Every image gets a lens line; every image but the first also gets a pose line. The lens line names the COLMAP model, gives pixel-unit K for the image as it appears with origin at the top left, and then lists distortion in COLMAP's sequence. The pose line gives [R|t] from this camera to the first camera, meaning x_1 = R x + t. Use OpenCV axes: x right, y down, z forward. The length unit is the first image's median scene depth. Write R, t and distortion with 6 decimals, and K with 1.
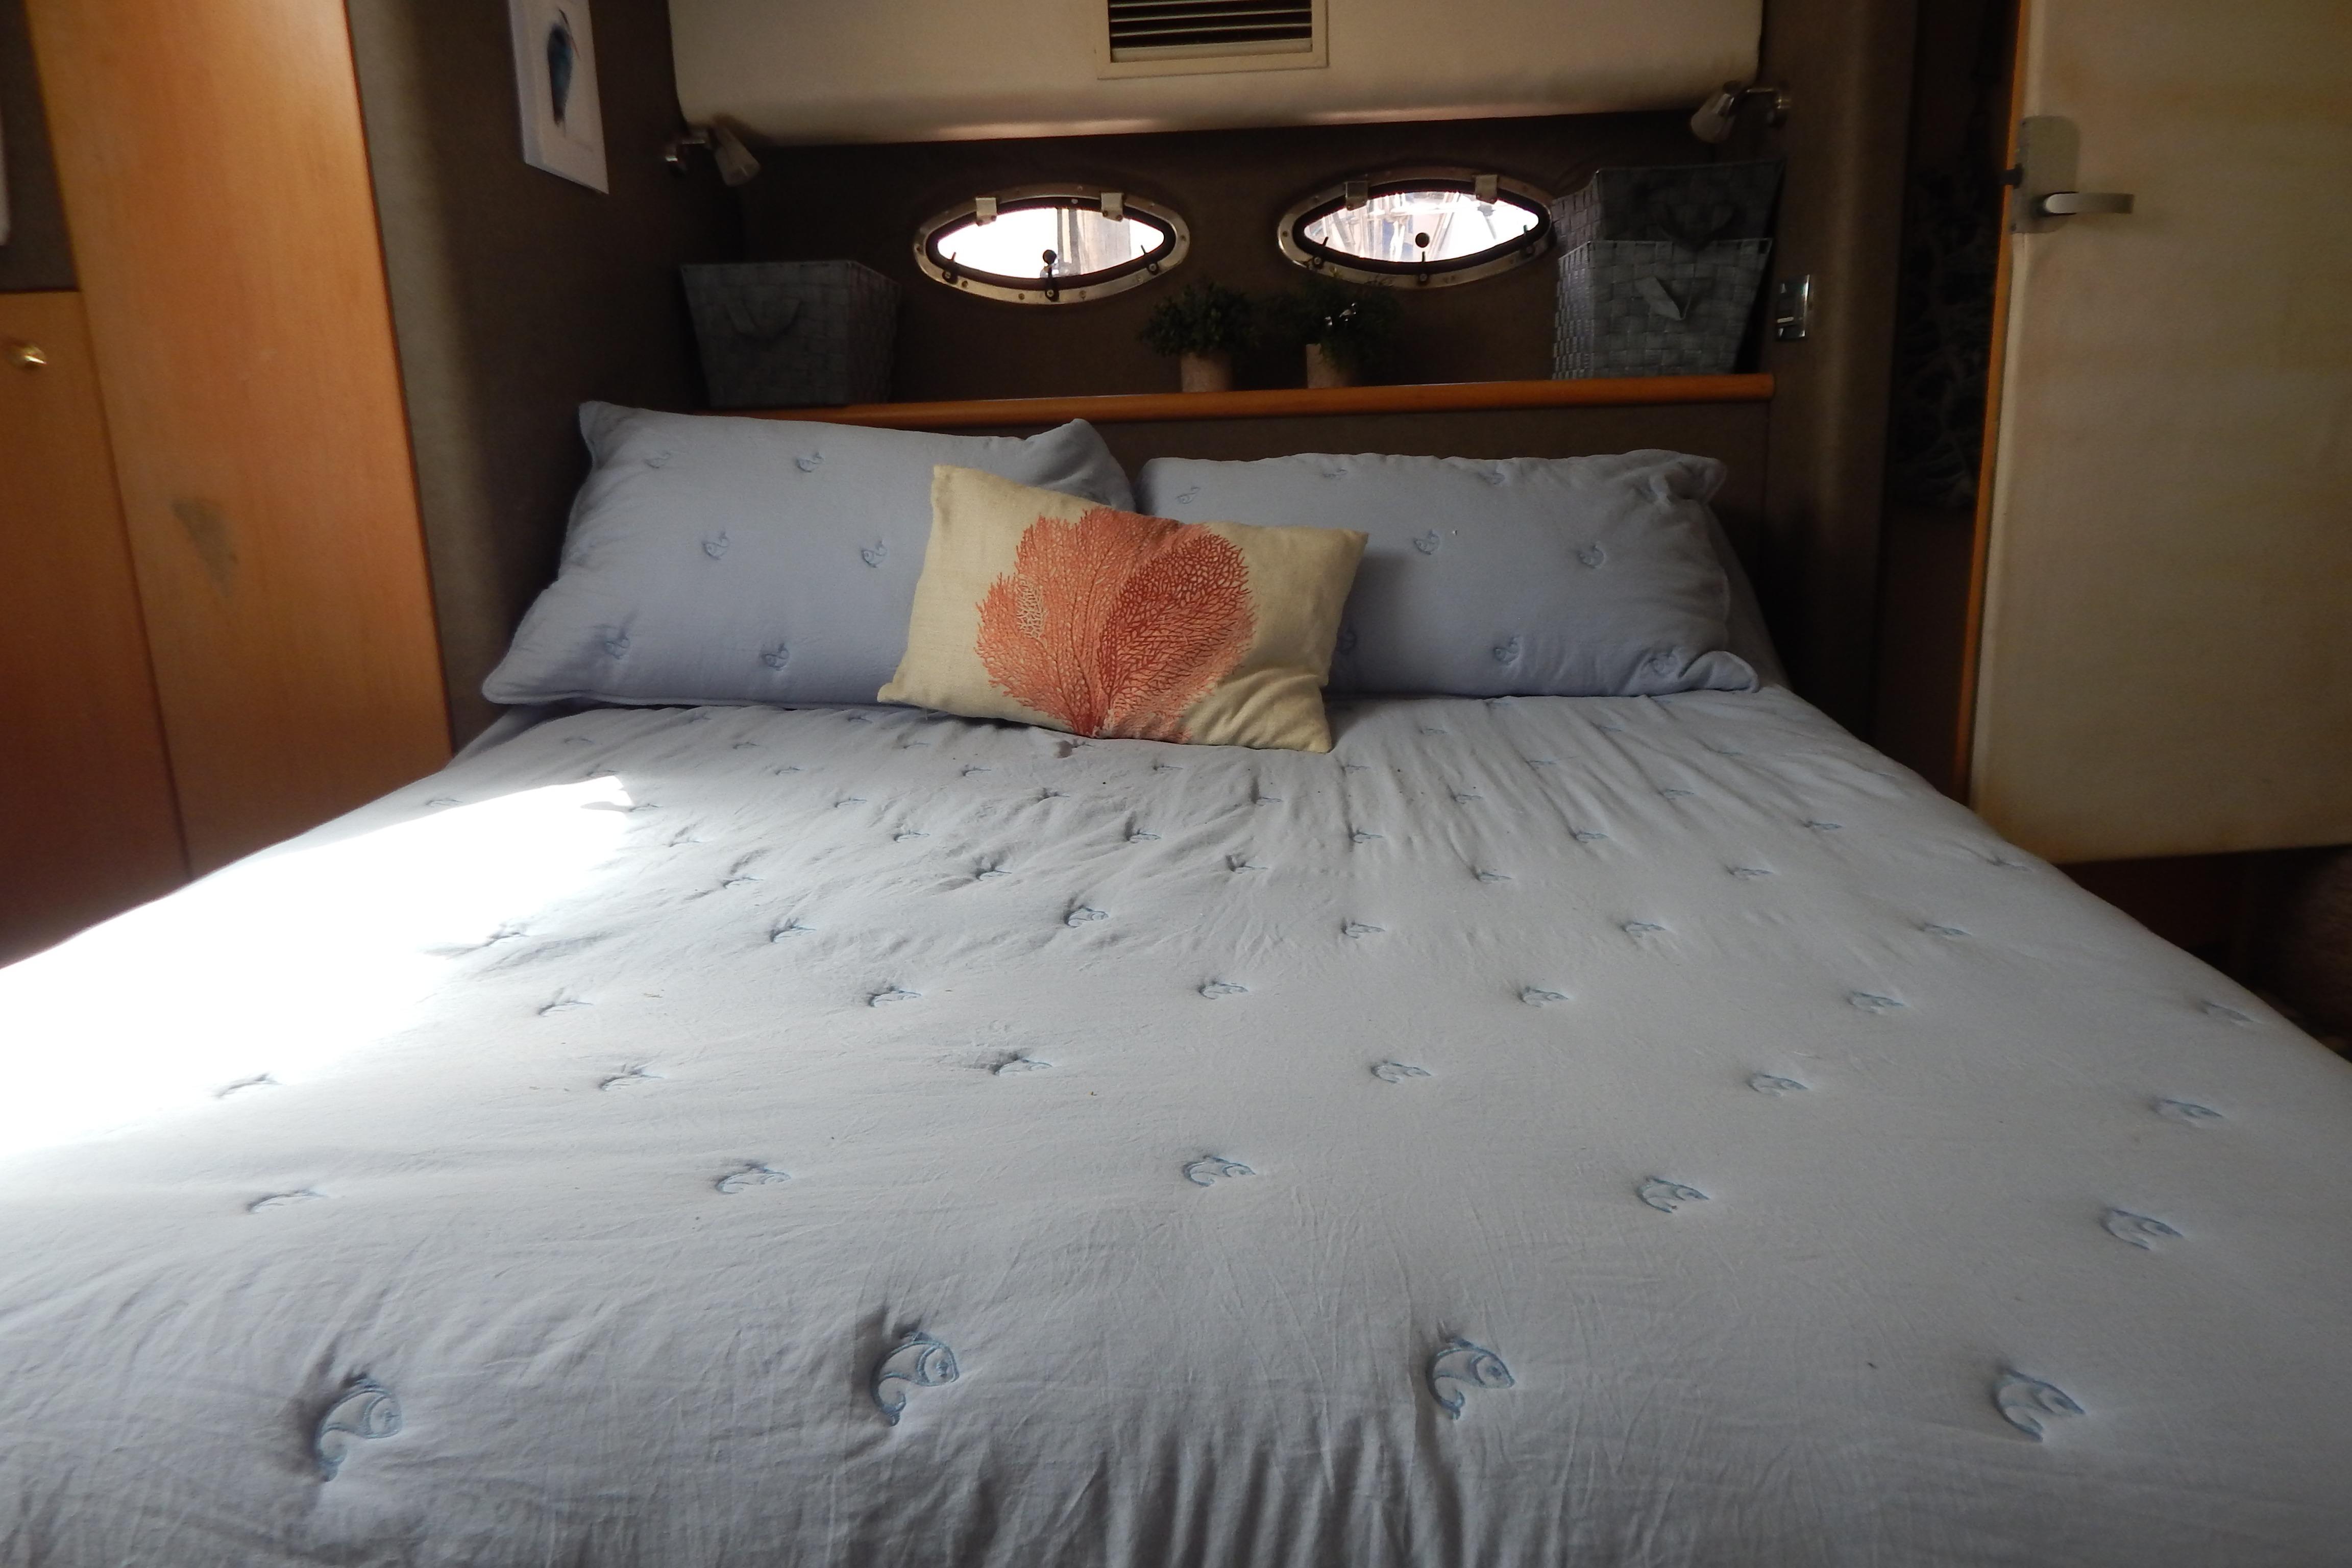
lens RADIAL K [[1581.1, 0, 1184.8], [0, 1581.1, 766.8], [0, 0, 1]] dist [0.010961, -0.005269]
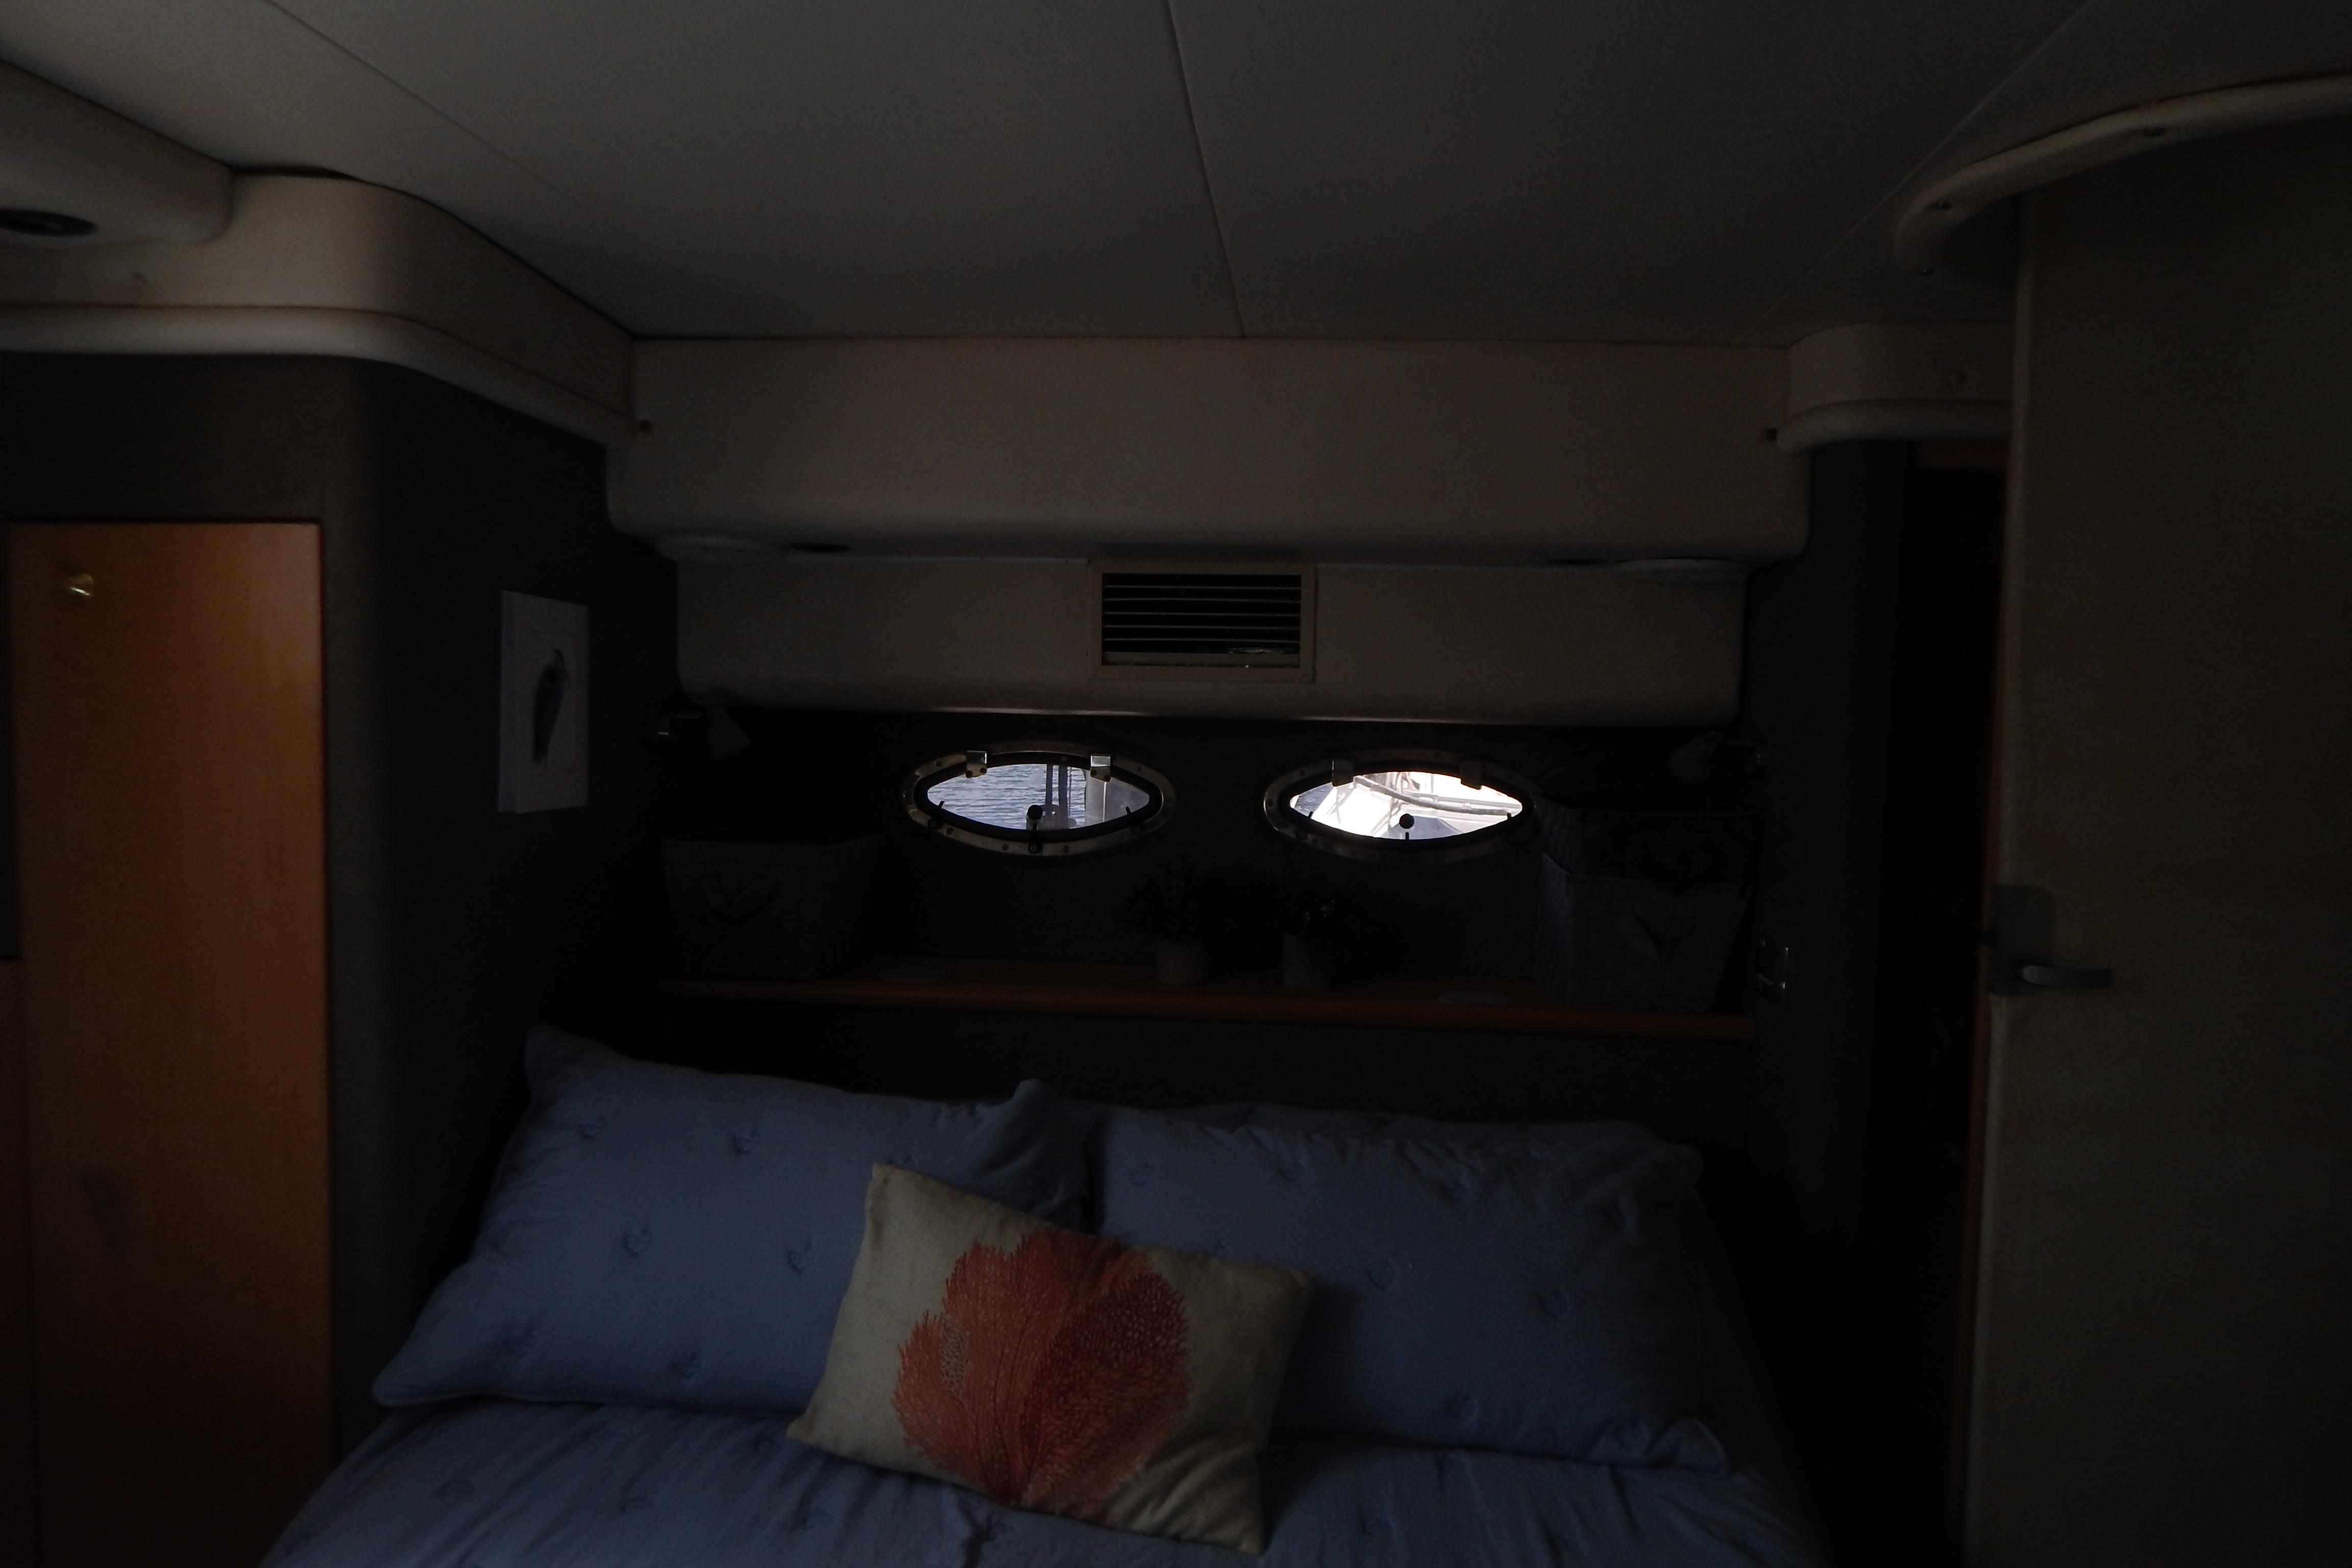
lens RADIAL K [[1571.9, 0, 1186.0], [0, 1571.9, 766.7], [0, 0, 1]] dist [0.009464, -0.003624]
pose [[0.998408, 0.054869, -0.013067, 0.031576], [-0.056264, 0.985122, -0.162387, -0.287690], [0.003962, 0.162864, 0.986641, 0.016182]]
